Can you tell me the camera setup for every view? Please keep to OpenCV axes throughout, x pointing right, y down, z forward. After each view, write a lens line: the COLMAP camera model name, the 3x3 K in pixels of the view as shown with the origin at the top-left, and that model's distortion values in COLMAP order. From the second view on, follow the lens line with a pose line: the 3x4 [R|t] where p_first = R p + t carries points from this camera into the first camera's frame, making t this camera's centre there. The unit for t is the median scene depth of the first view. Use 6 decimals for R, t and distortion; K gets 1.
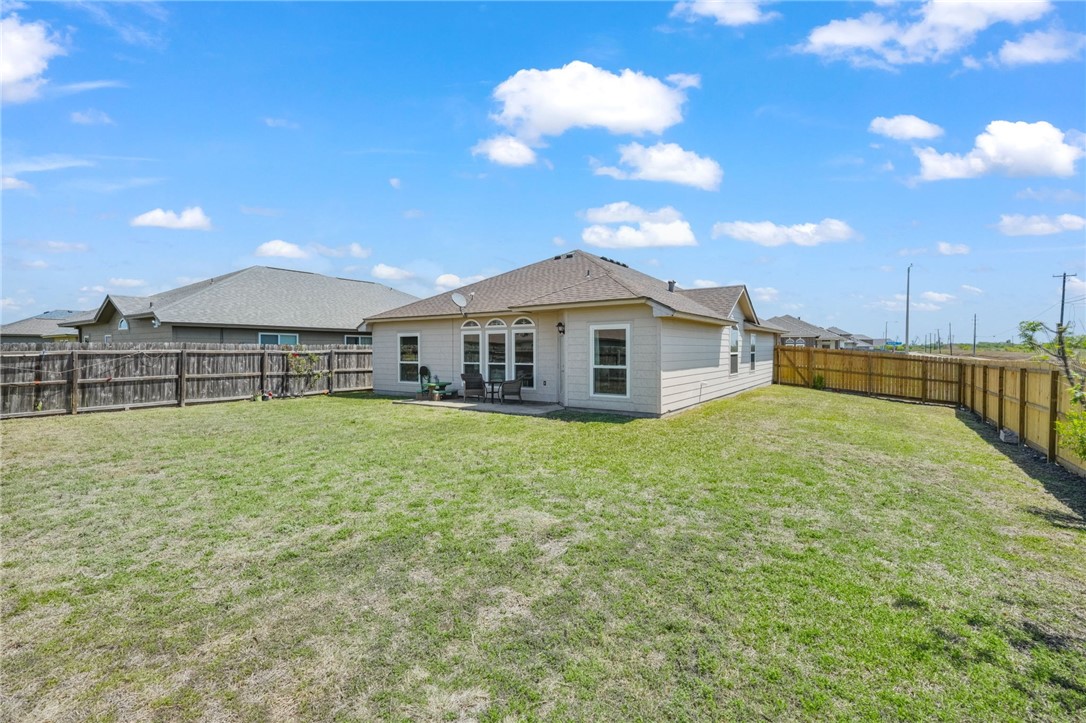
lens RADIAL K [[501.7, 0, 543.0], [0, 501.7, 361.5], [0, 0, 1]] dist [0.003548, 0.000435]
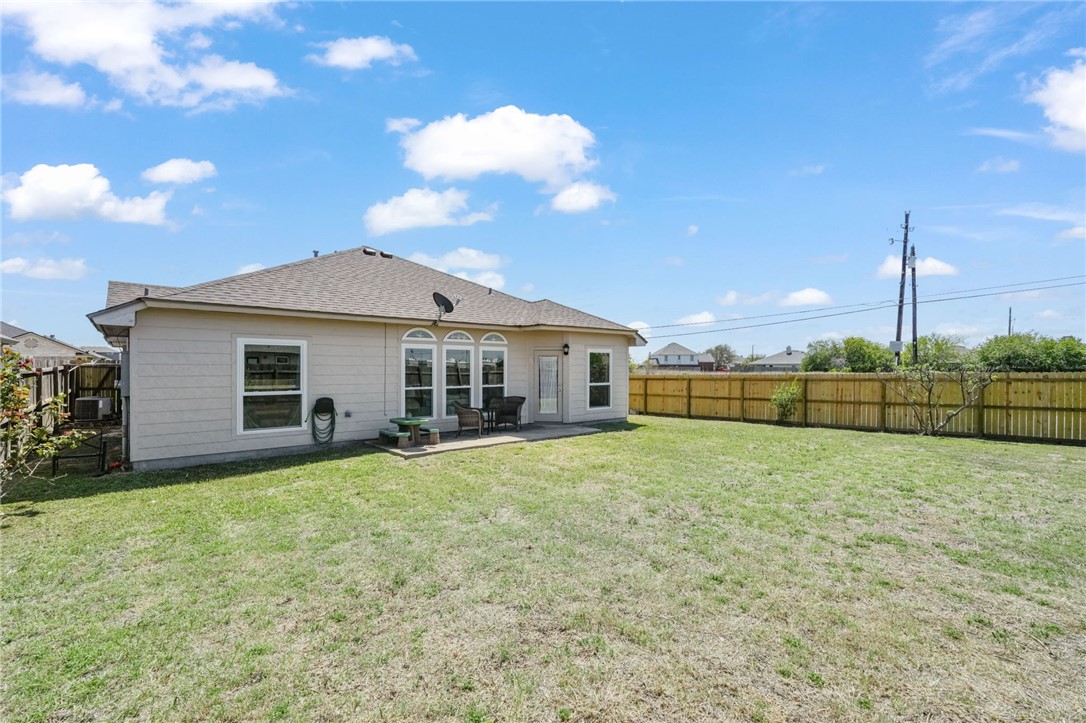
lens RADIAL K [[479.3, 0, 544.7], [0, 479.3, 363.8], [0, 0, 1]] dist [-0.000957, 0.000103]
pose [[0.235617, 0.015227, 0.971727, -0.796422], [0.024938, 0.999453, -0.021708, -0.012839], [-0.971526, 0.029348, 0.235108, 0.671801]]
